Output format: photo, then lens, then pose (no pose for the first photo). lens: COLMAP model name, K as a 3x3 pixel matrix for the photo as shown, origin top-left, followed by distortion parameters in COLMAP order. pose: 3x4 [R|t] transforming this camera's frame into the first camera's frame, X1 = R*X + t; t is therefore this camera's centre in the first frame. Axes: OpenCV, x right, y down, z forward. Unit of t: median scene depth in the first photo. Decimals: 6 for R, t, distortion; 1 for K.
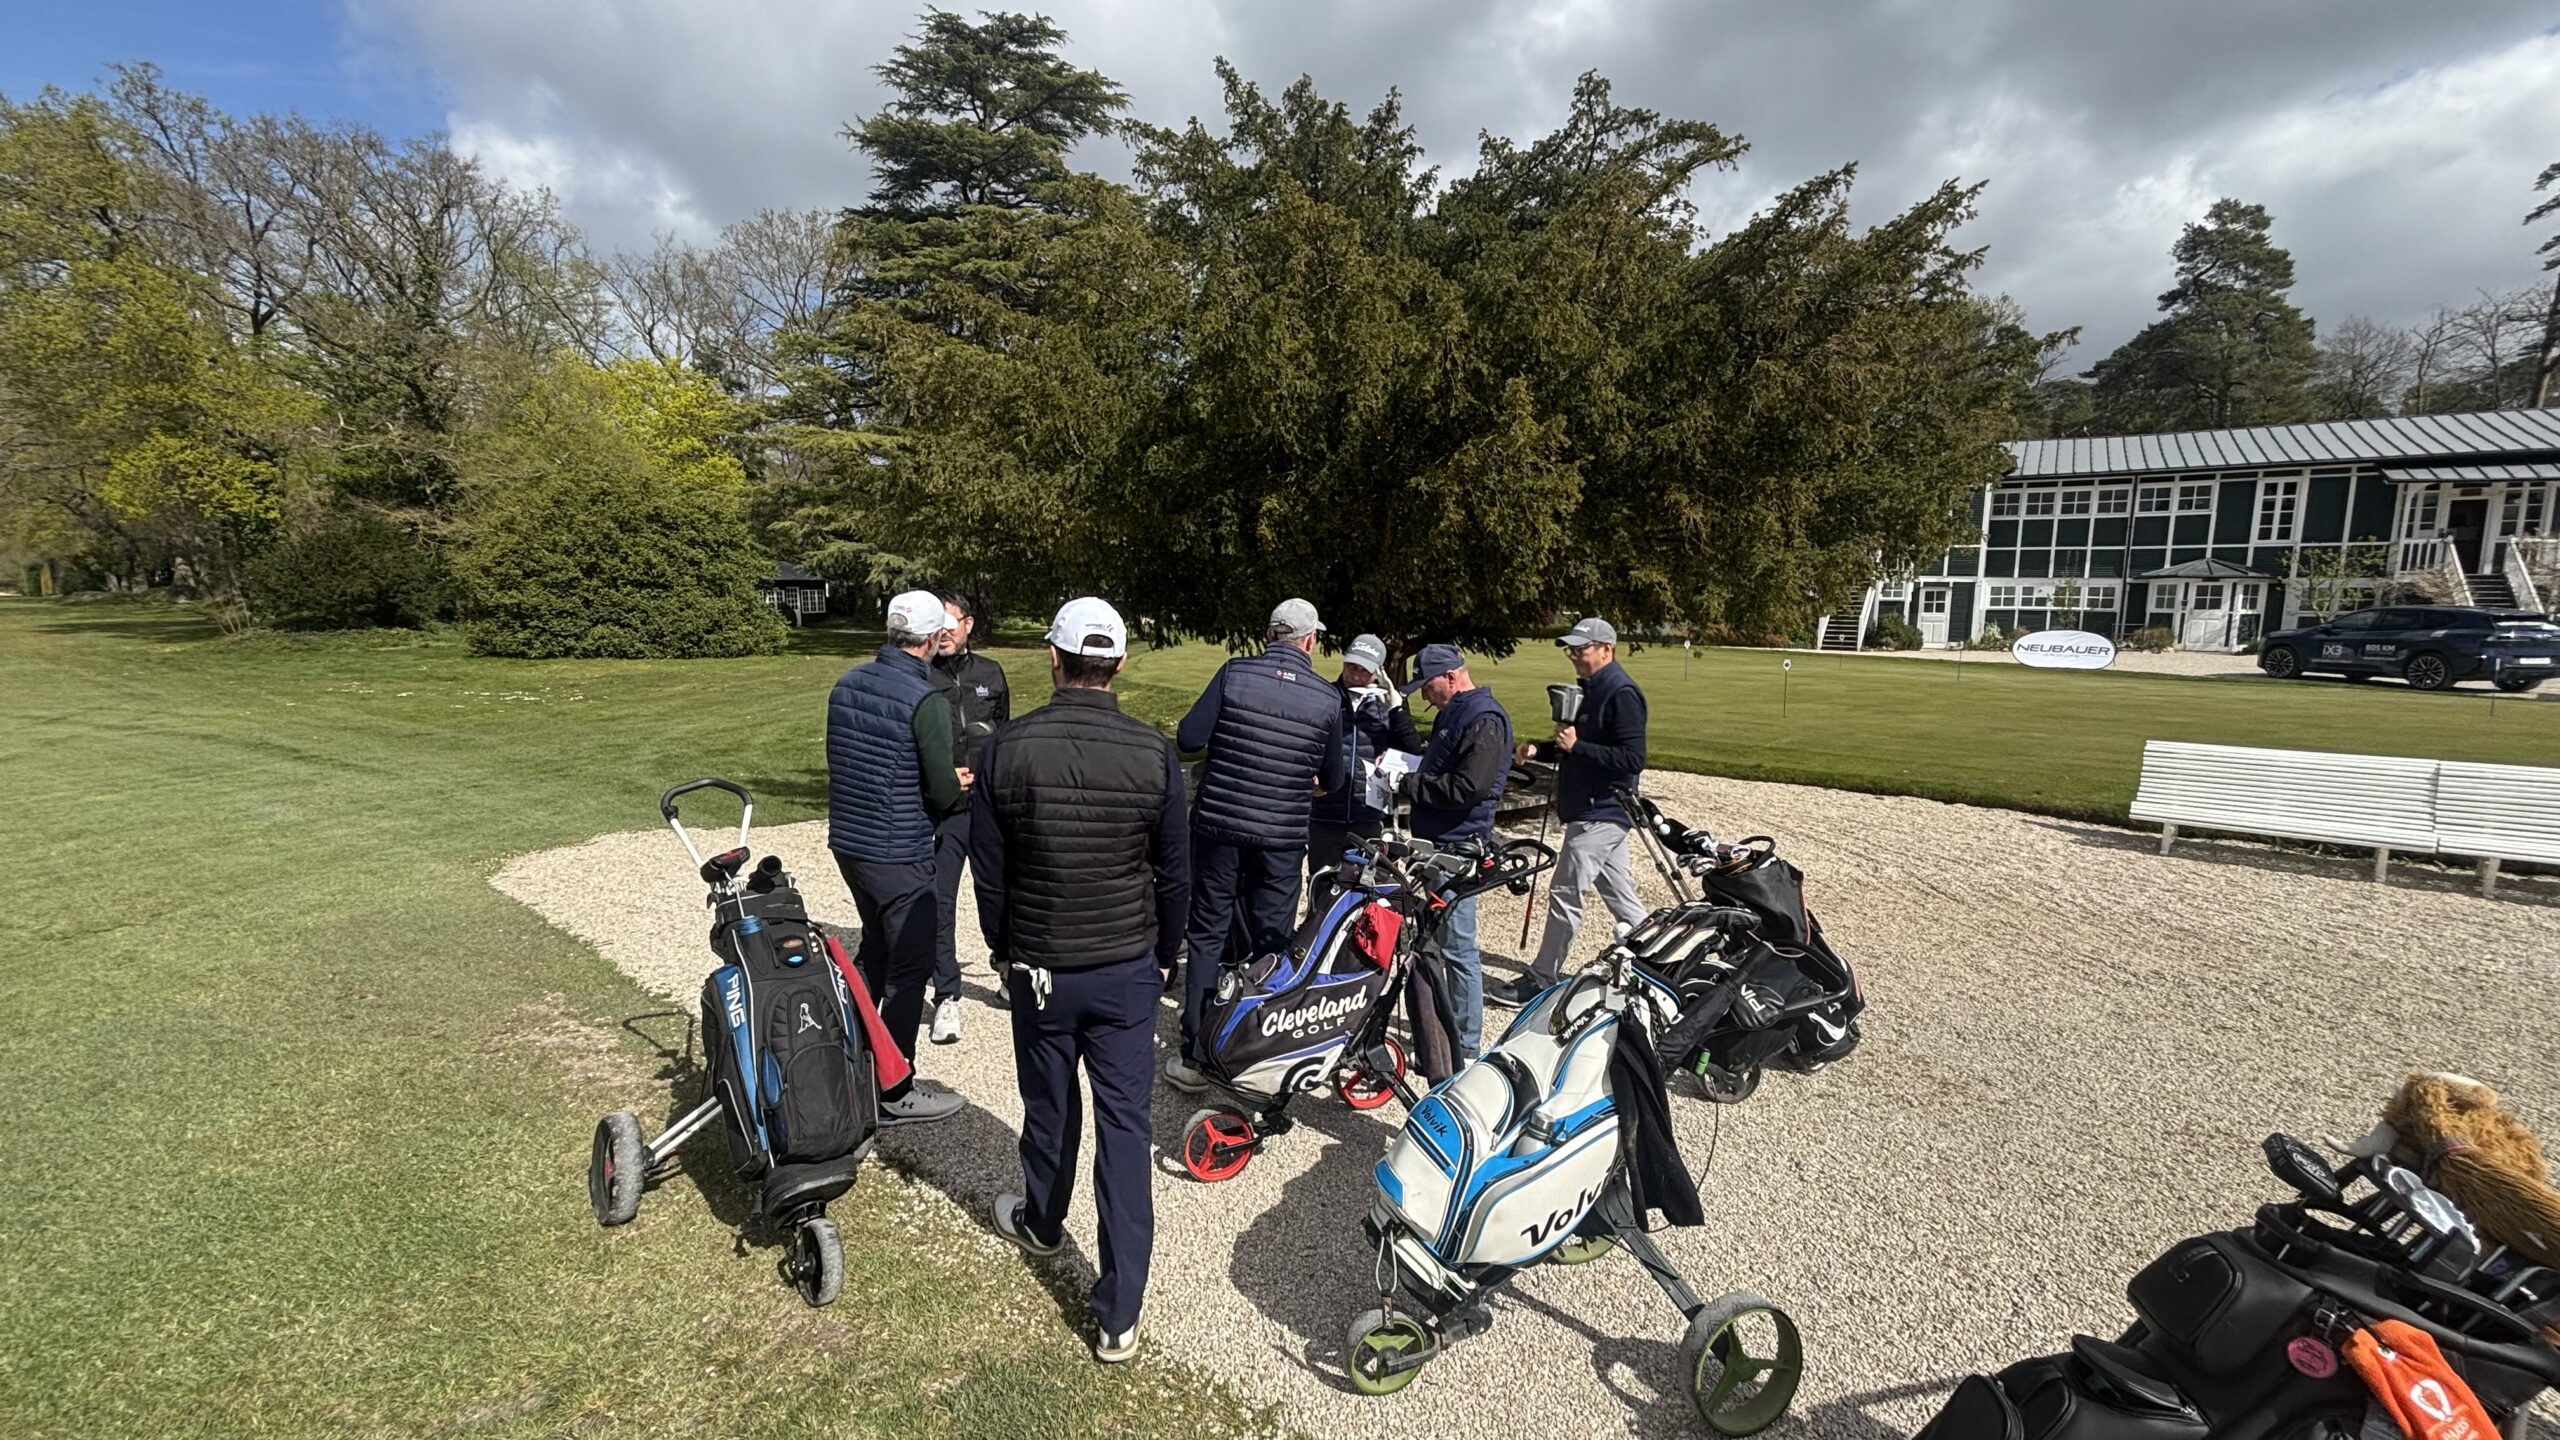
lens RADIAL K [[1027.4, 0, 1276.8], [0, 1027.4, 725.1], [0, 0, 1]] dist [-0.008618, 0.003335]
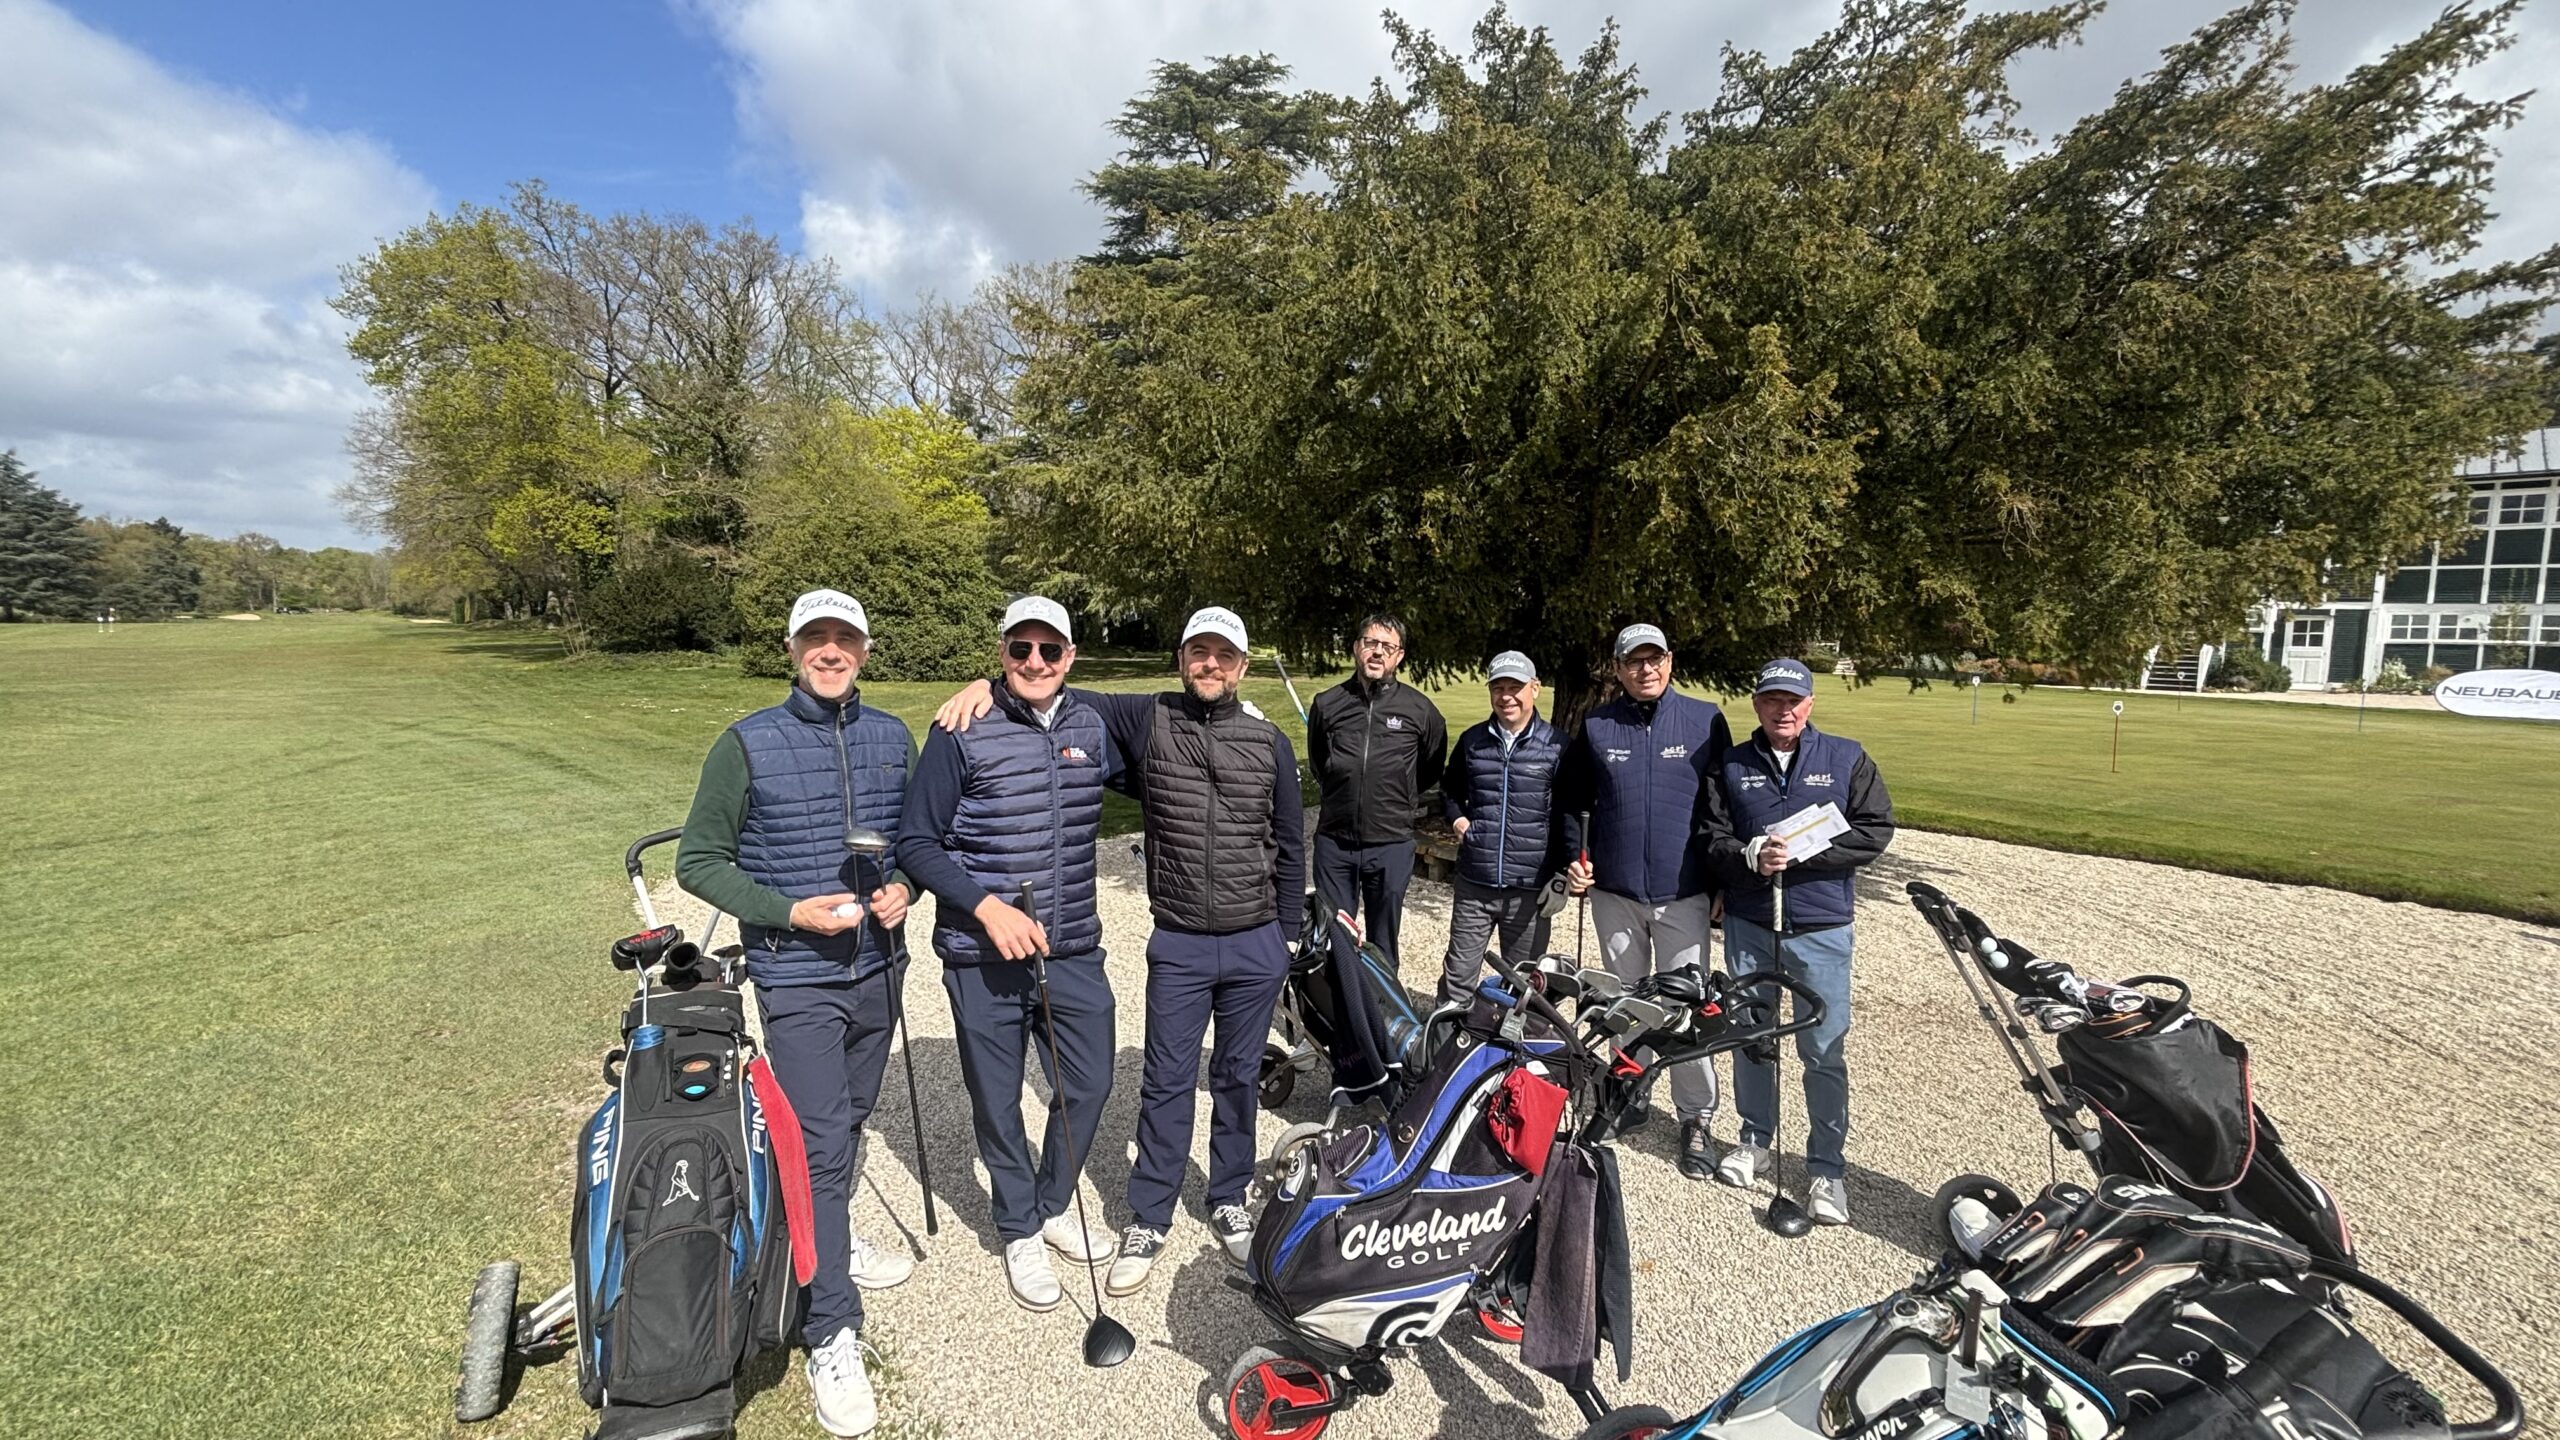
lens RADIAL K [[1027.4, 0, 1275.8], [0, 1027.4, 716.5], [0, 0, 1]] dist [-0.008618, 0.003335]
pose [[0.977356, 0.021120, -0.210545, 0.016181], [-0.028948, 0.998997, -0.034166, -0.004990], [0.209612, 0.039487, 0.976987, 0.069457]]
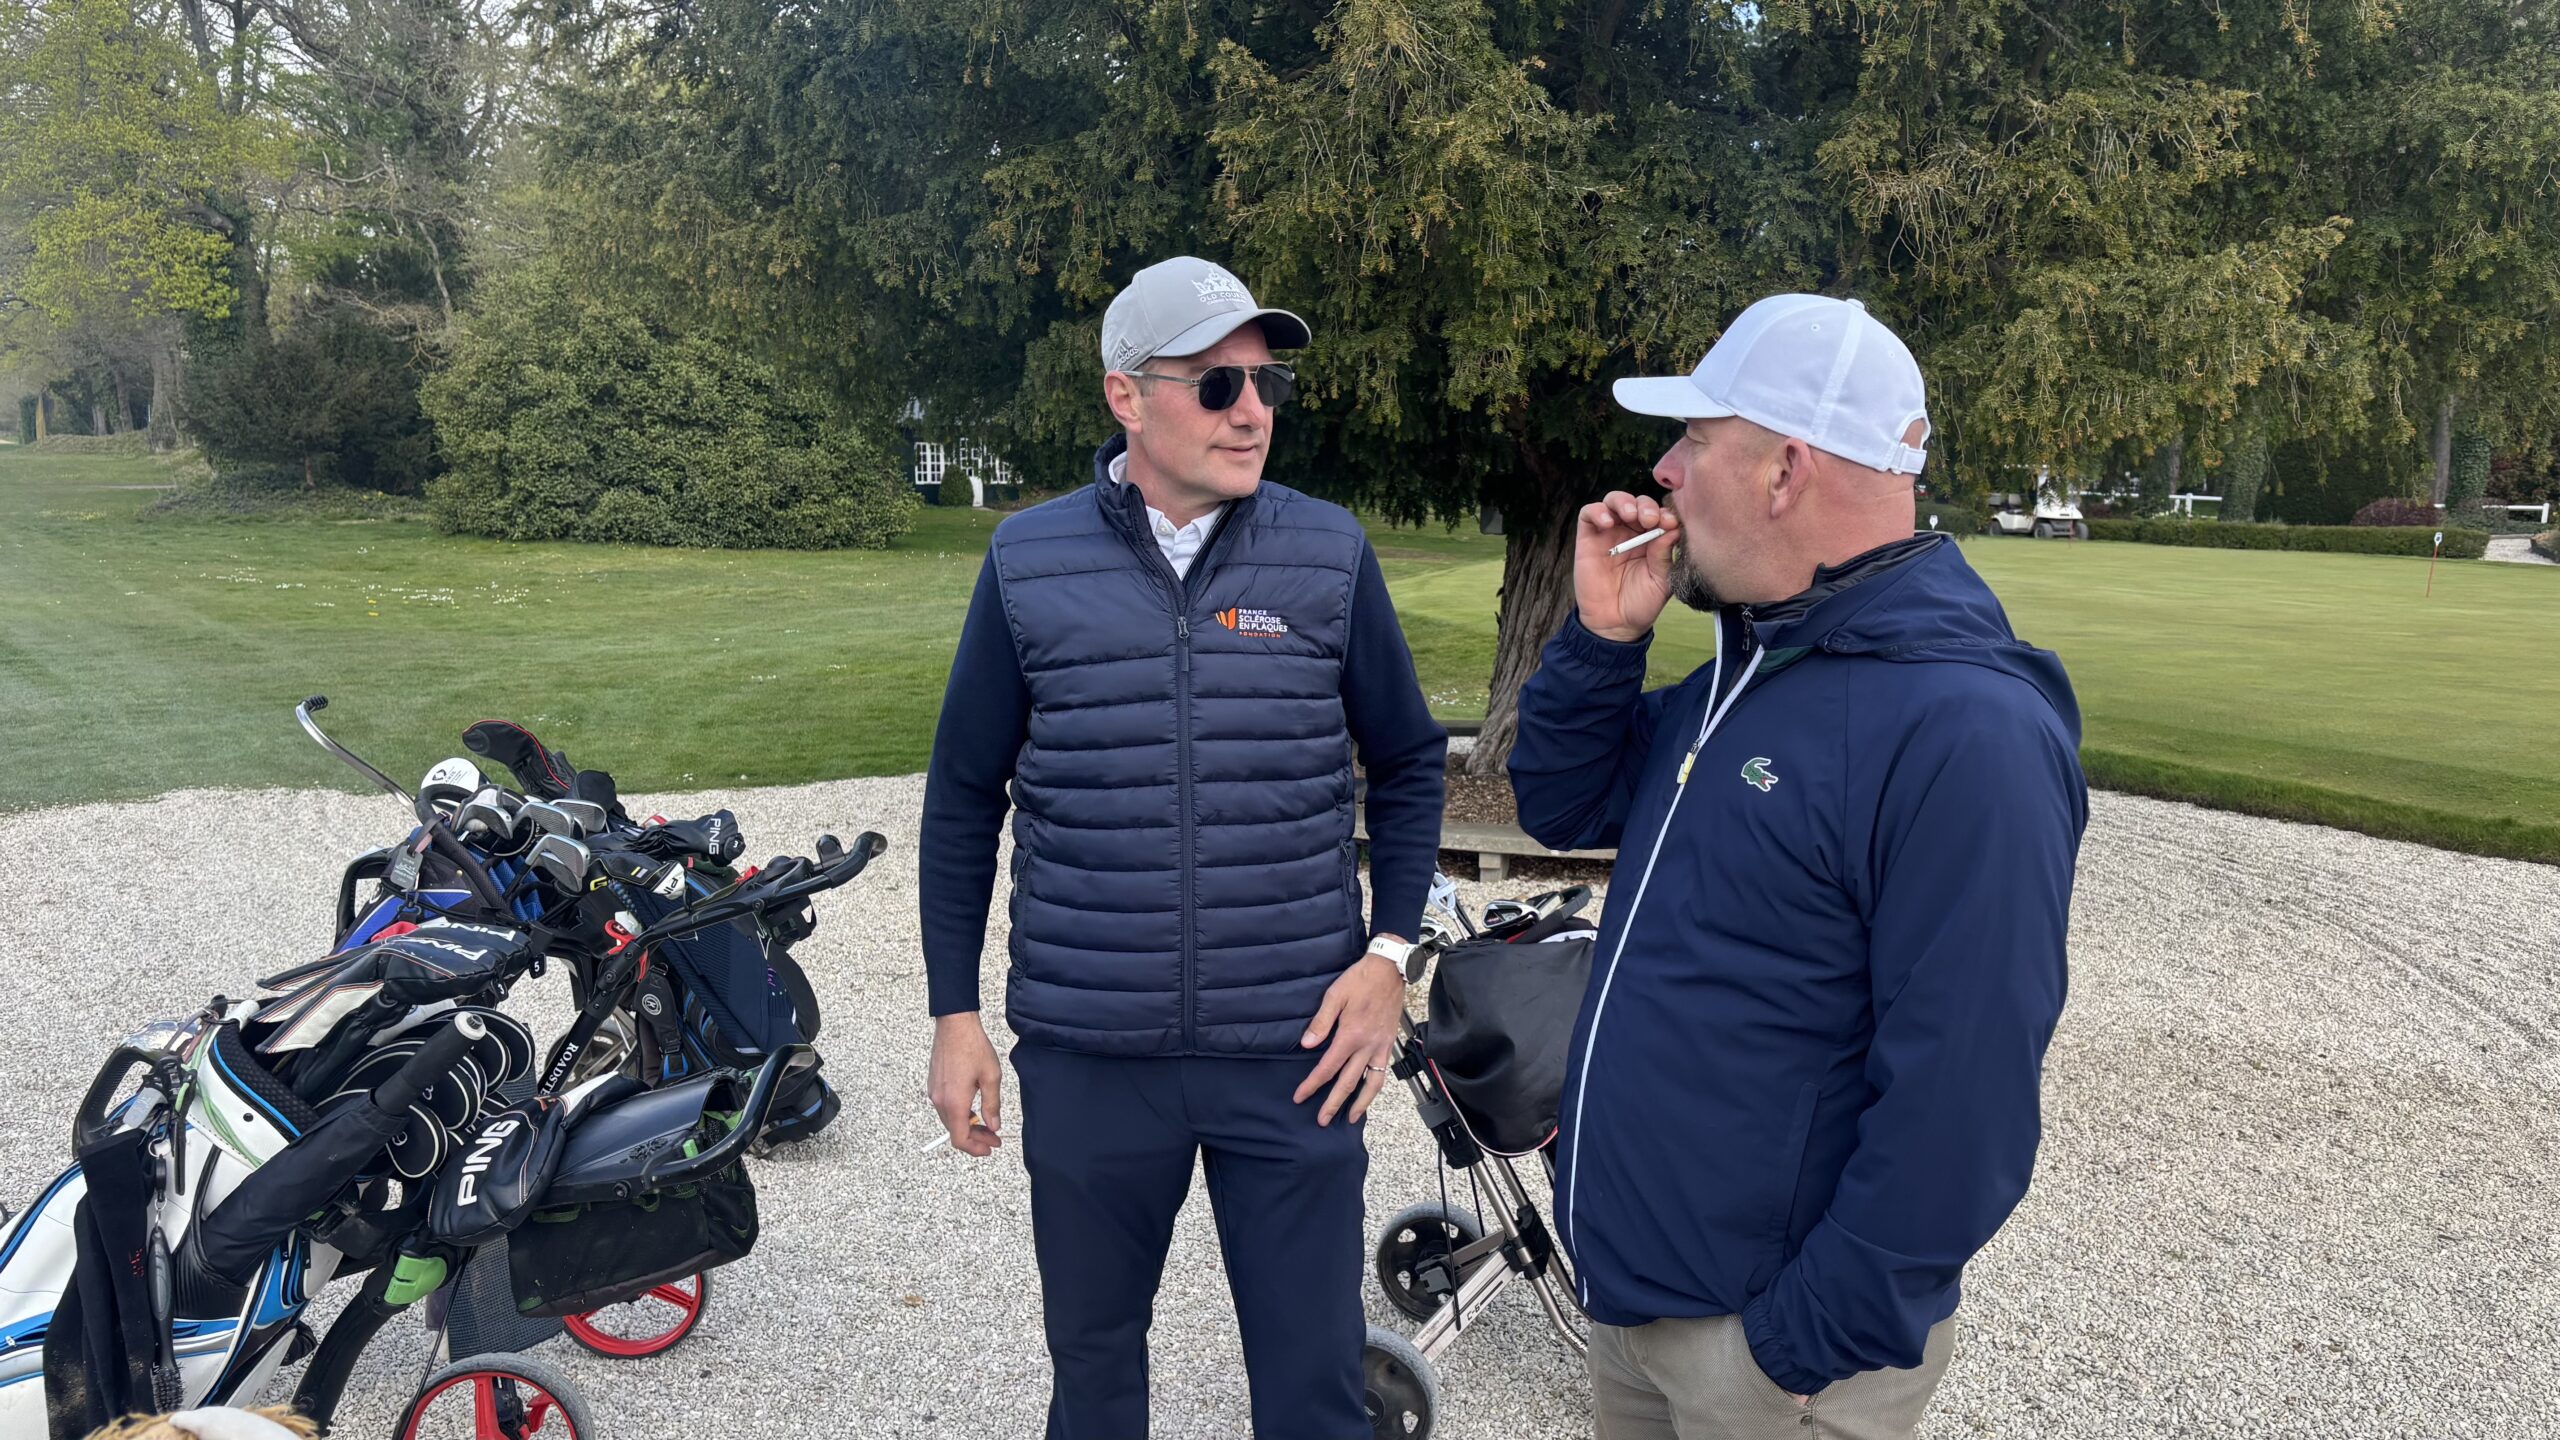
lens RADIAL K [[1946.1, 0, 1279.6], [0, 1946.1, 731.2], [0, 0, 1]] dist [0.010414, 0.001906]
pose [[0.946760, 0.056435, -0.316956, 0.164081], [-0.054088, 0.998405, 0.016206, 0.010484], [0.317365, 0.001800, 0.948302, 0.059564]]
